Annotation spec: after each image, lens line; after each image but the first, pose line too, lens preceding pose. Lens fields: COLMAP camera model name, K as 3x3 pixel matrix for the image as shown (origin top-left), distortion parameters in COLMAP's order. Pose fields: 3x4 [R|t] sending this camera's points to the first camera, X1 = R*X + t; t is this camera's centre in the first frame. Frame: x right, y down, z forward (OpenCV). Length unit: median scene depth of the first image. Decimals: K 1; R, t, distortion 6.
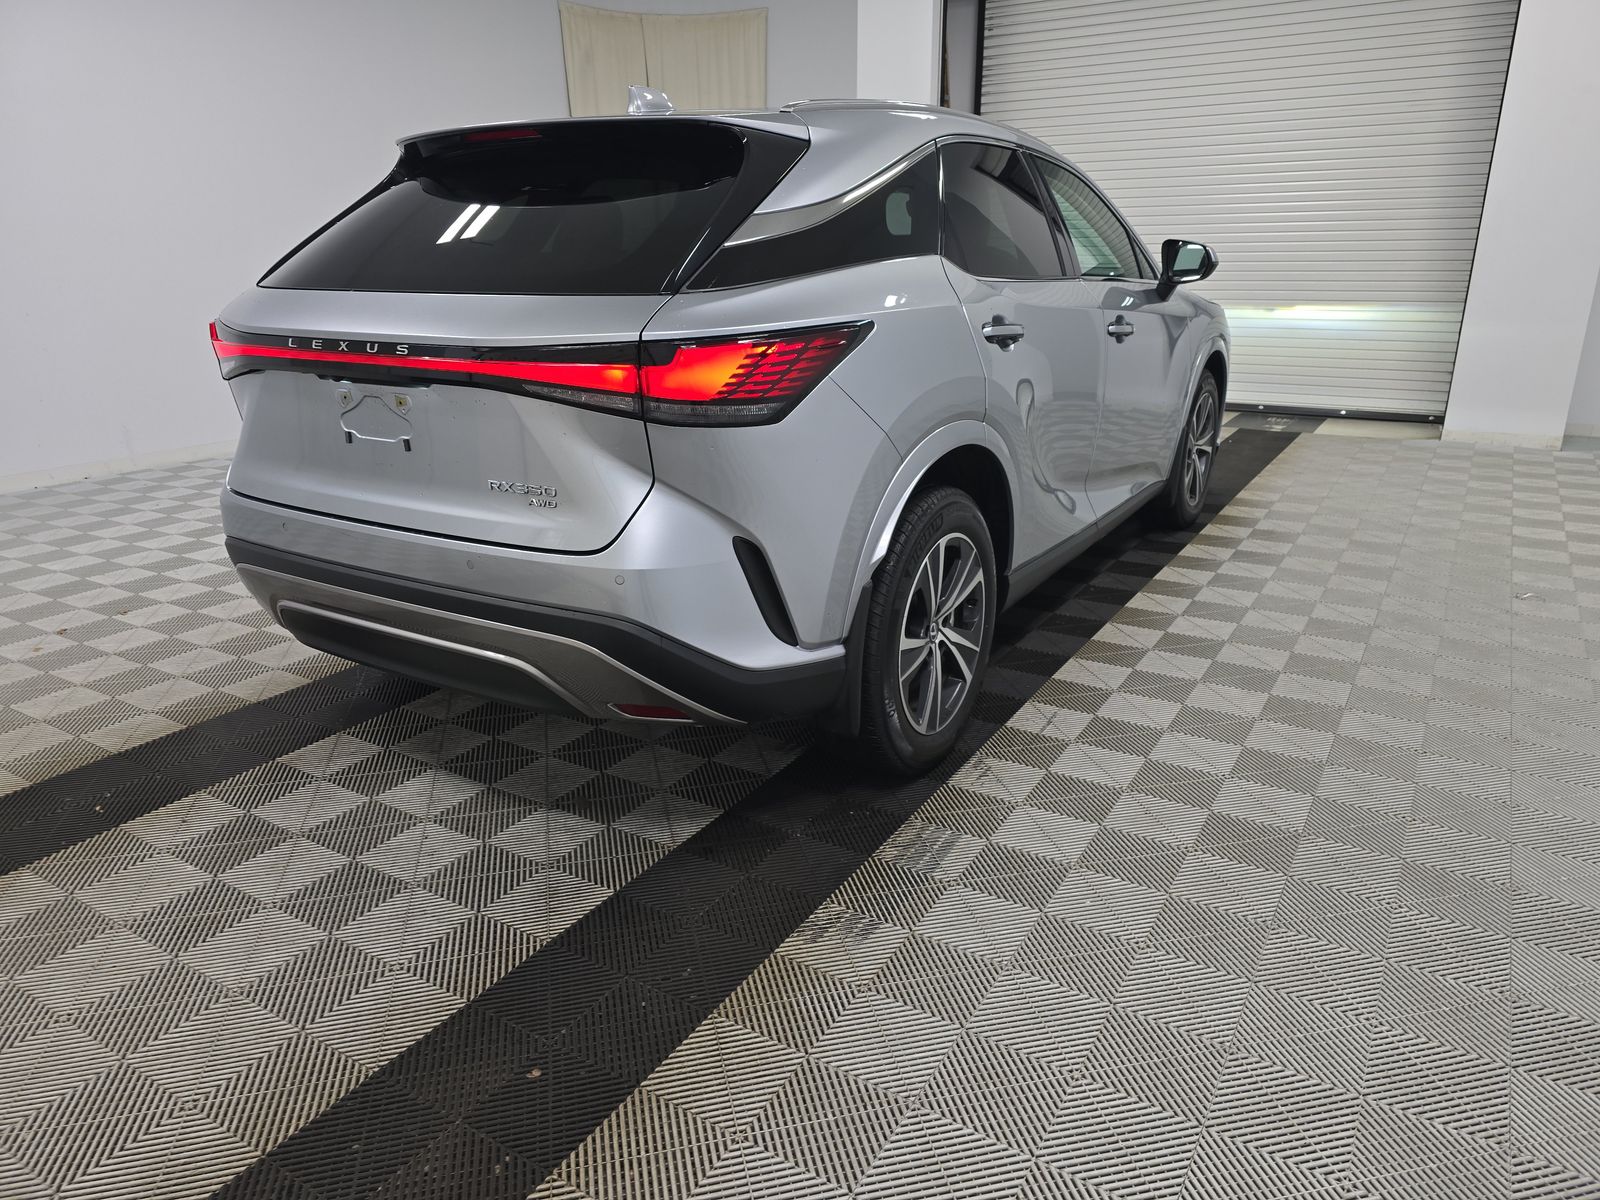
lens RADIAL K [[1069.2, 0, 794.6], [0, 1069.2, 608.0], [0, 0, 1]] dist [0.005117, -0.002725]
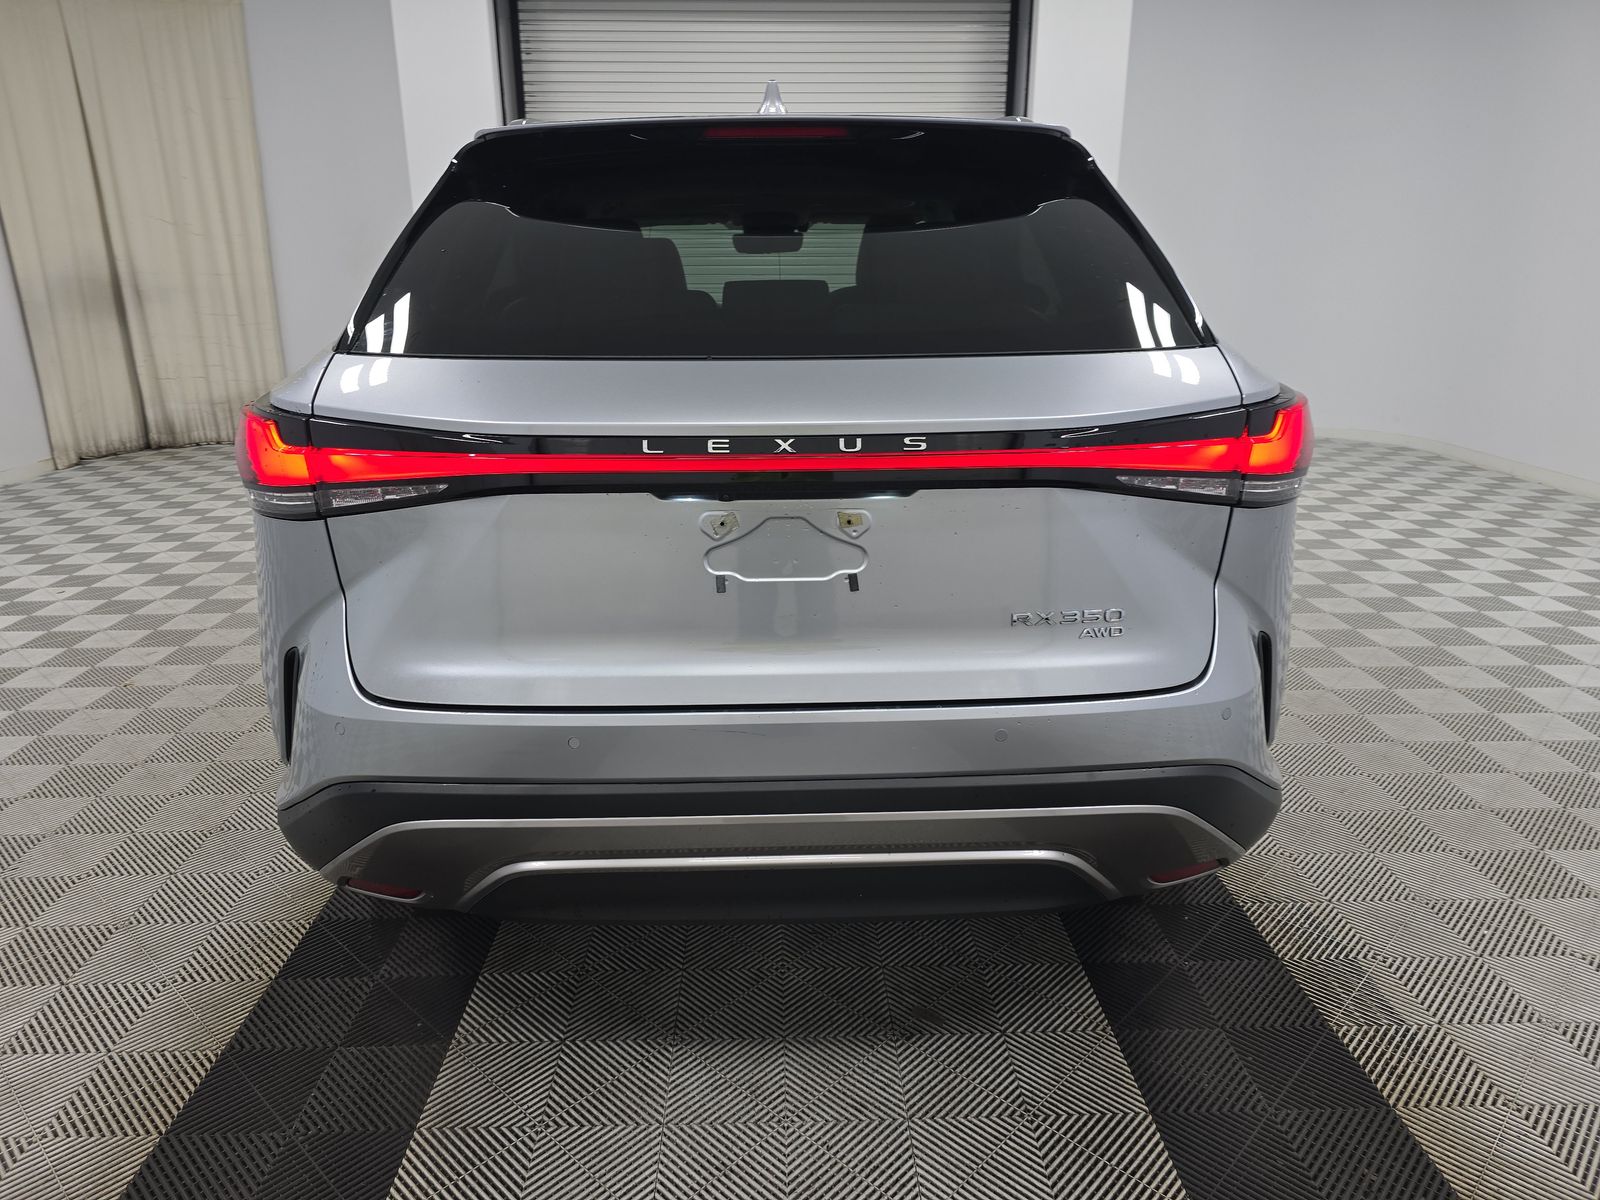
lens RADIAL K [[1082.3, 0, 800.0], [0, 1082.3, 600.0], [0, 0, 1]] dist [0.045299, -0.006188]
pose [[0.830347, -0.154852, 0.535299, -0.735645], [0.178744, 0.983868, 0.007350, -0.148179], [-0.527802, 0.089578, 0.844631, 0.429394]]
